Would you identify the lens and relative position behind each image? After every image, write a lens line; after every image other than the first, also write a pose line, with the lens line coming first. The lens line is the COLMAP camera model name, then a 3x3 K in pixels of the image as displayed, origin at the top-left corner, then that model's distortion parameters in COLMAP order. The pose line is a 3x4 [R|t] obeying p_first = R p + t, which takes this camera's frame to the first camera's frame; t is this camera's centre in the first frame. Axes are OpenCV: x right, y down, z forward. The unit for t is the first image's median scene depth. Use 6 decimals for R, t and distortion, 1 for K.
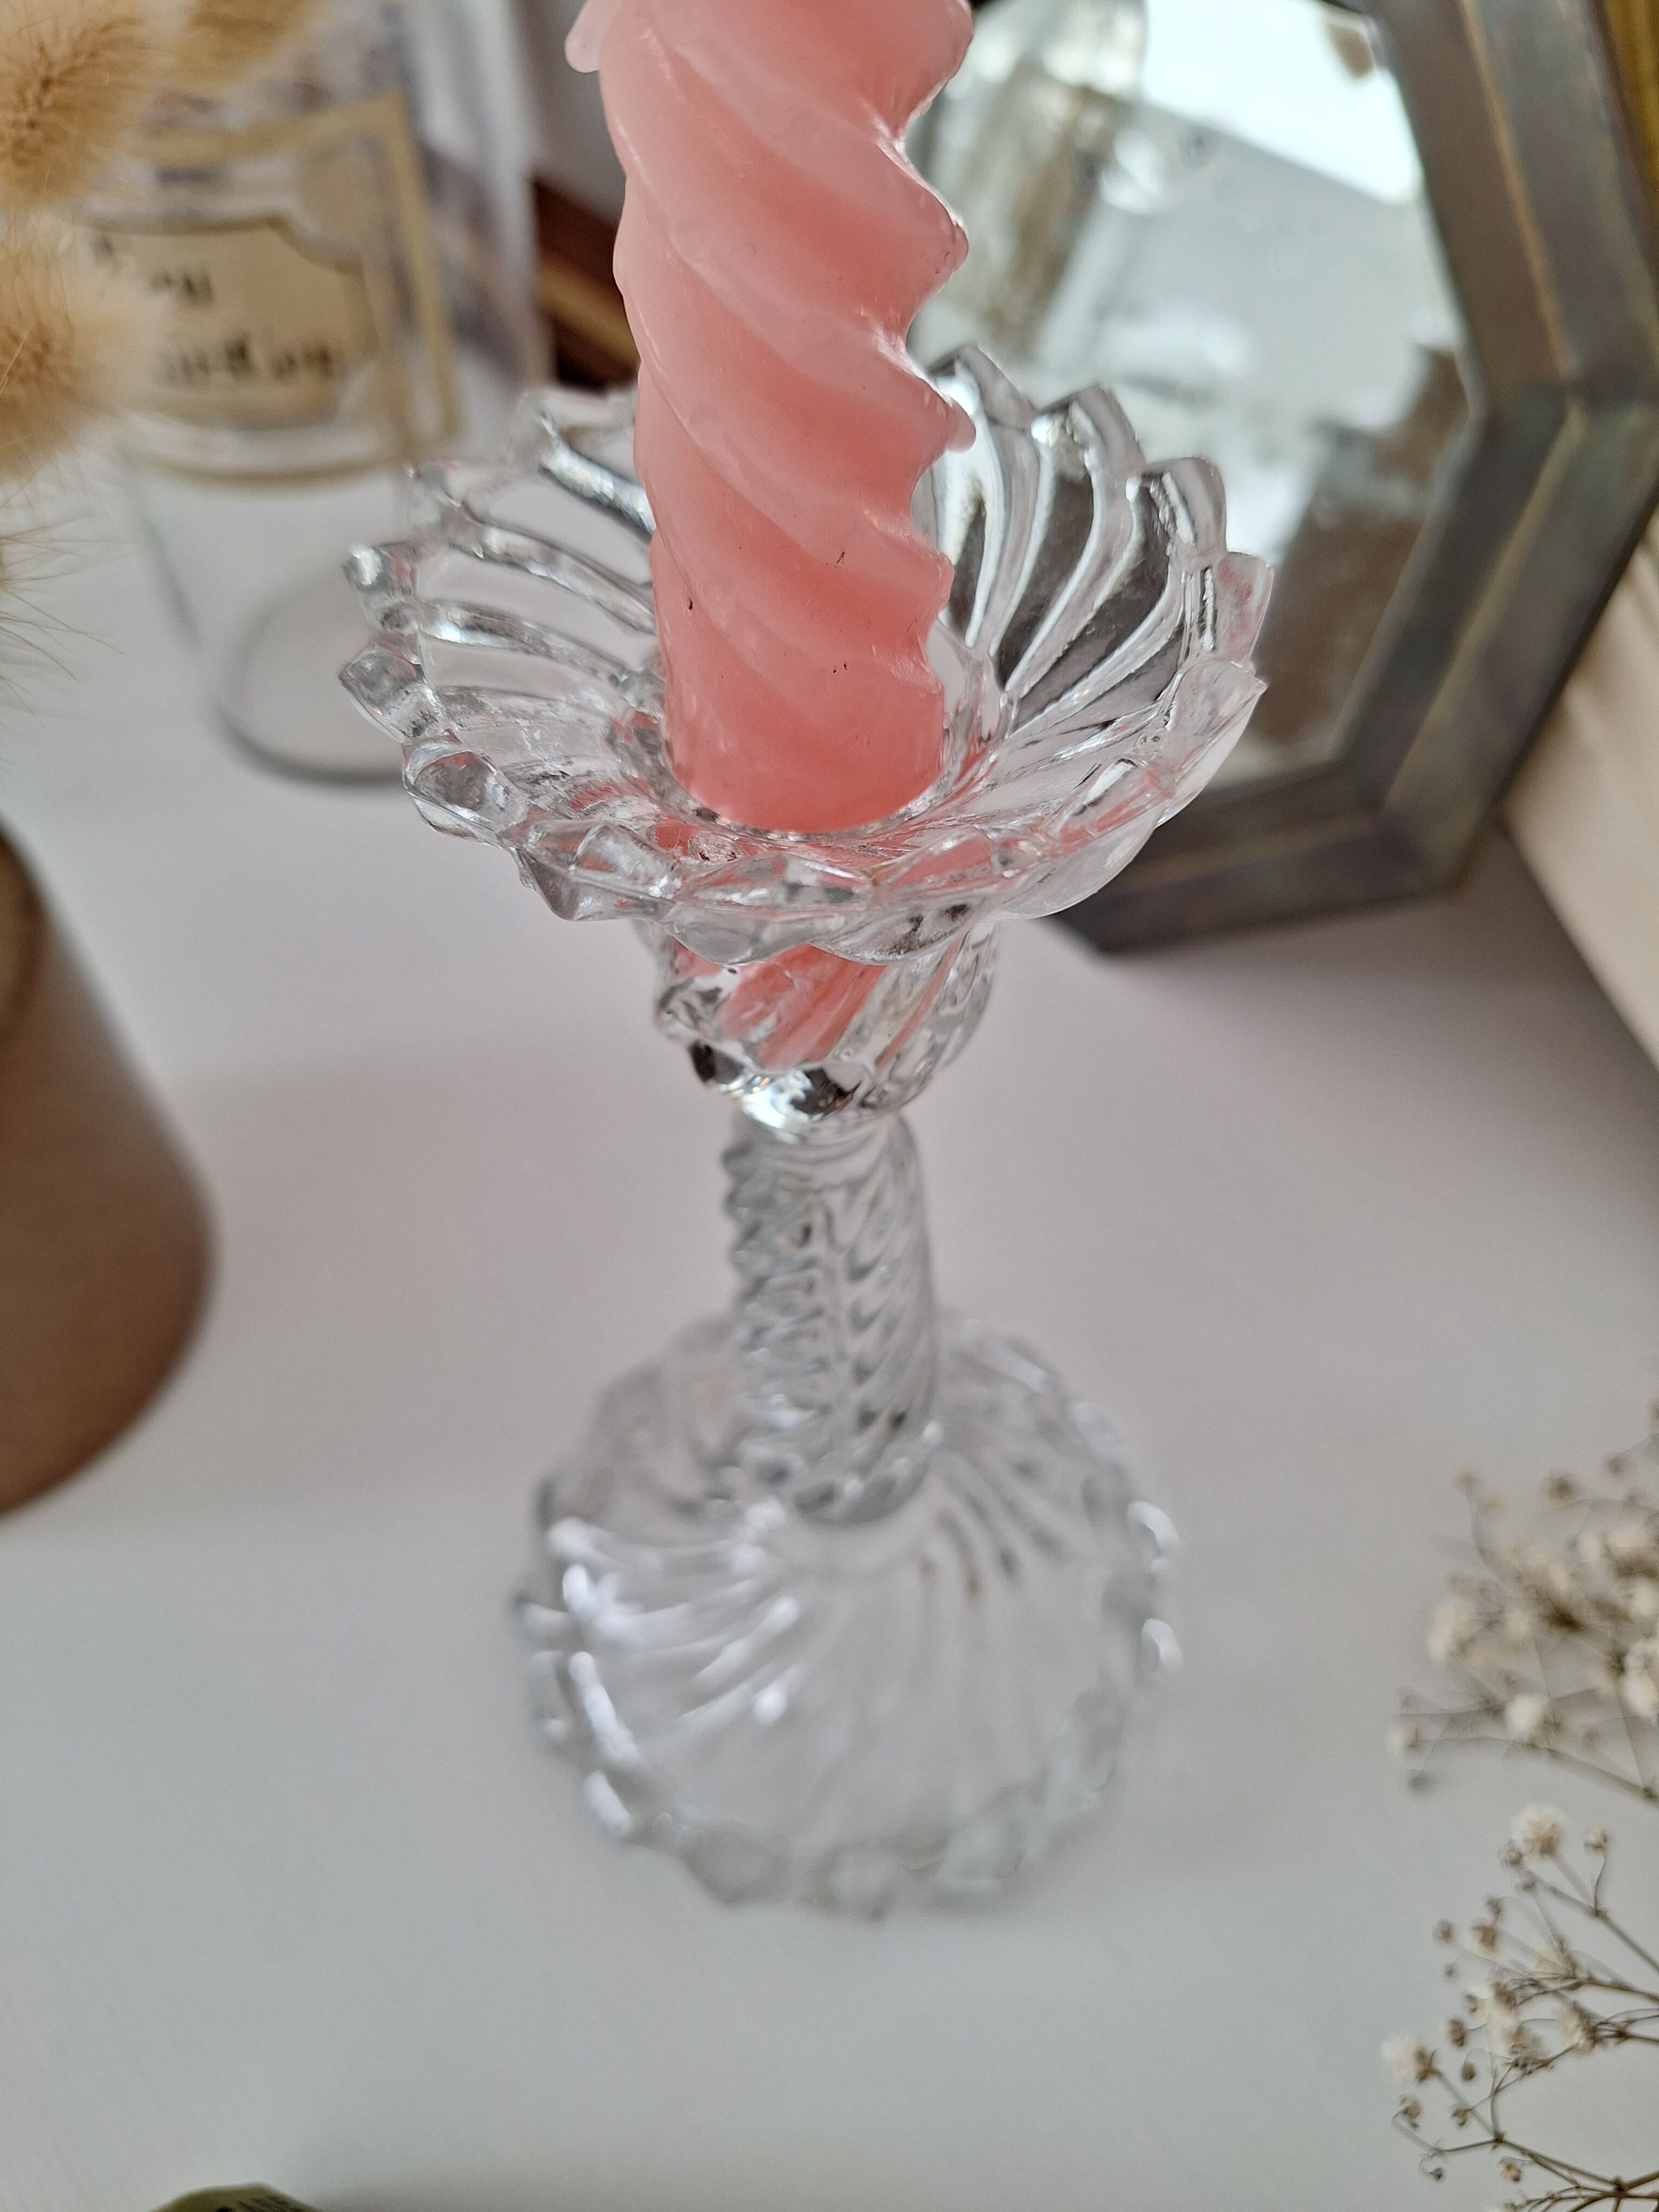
lens RADIAL K [[1740.2, 0, 795.4], [0, 1740.2, 1094.3], [0, 0, 1]] dist [-0.037007, -0.013876]
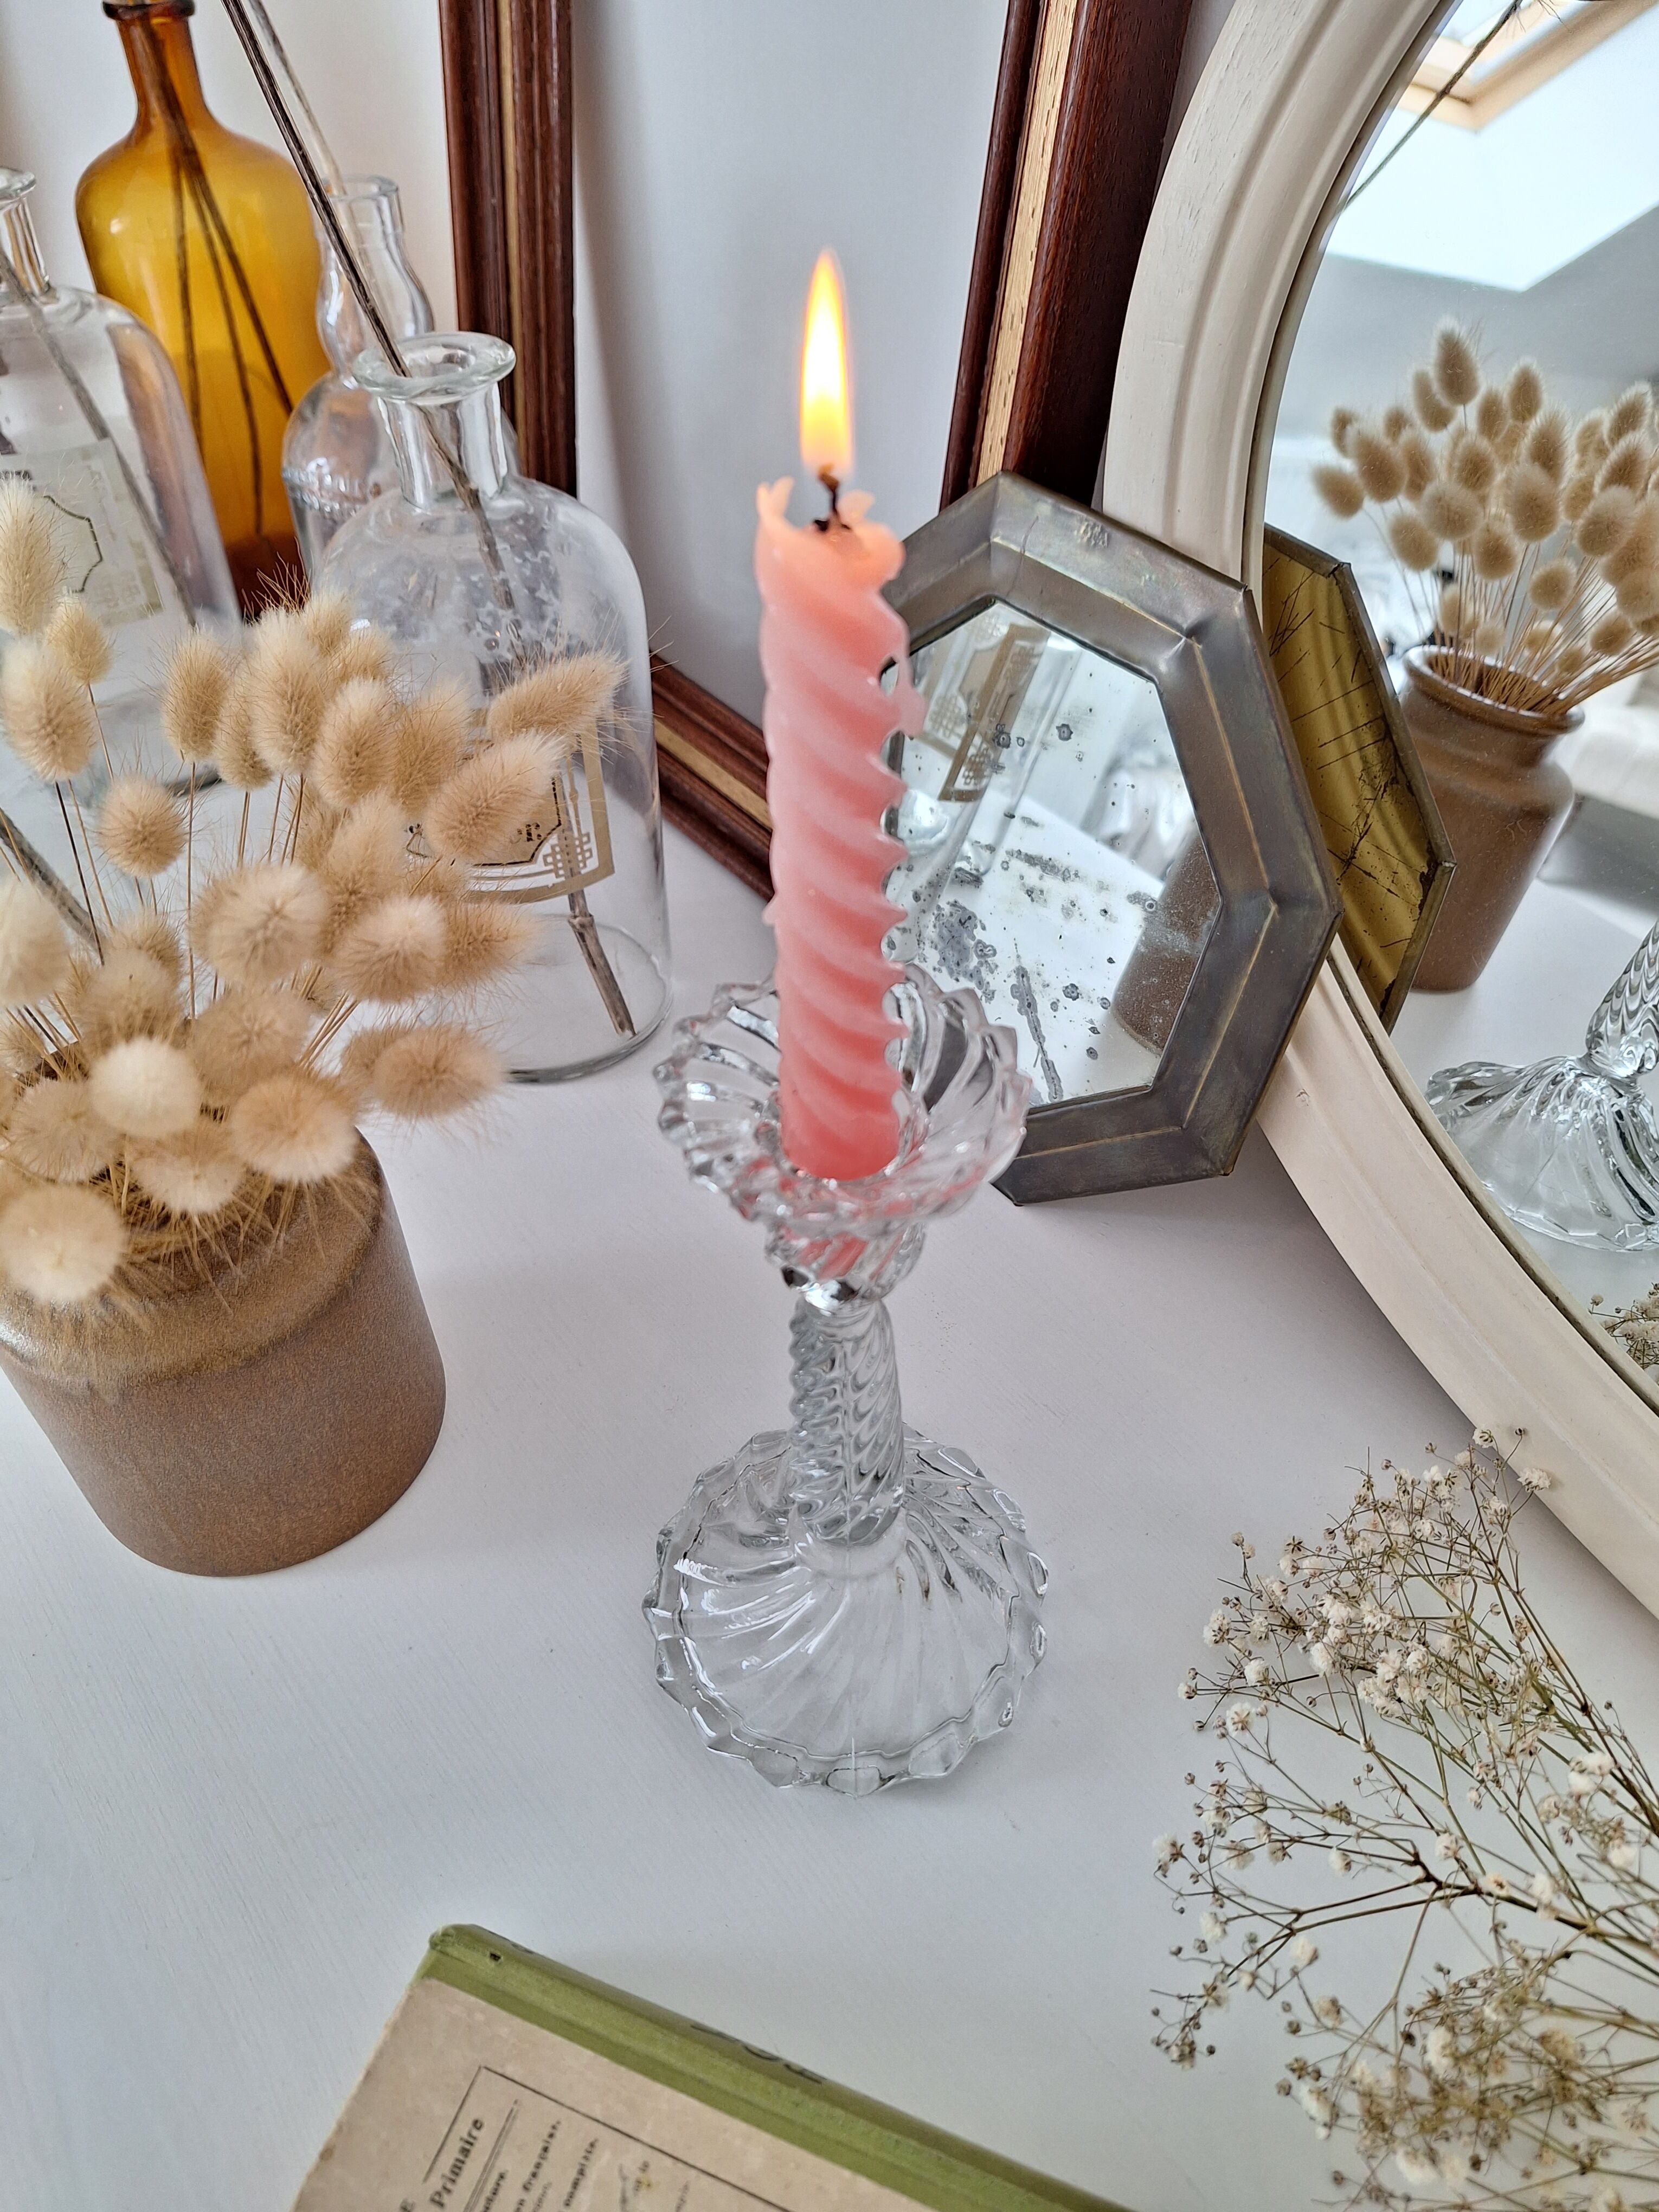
lens RADIAL K [[1690.1, 0, 827.5], [0, 1690.1, 1123.2], [0, 0, 1]] dist [0.039761, -0.080764]
pose [[0.999731, 0.015768, 0.017030, -0.033079], [-0.014027, 0.995097, -0.097905, -0.002274], [-0.018490, 0.097640, 0.995050, -0.830343]]
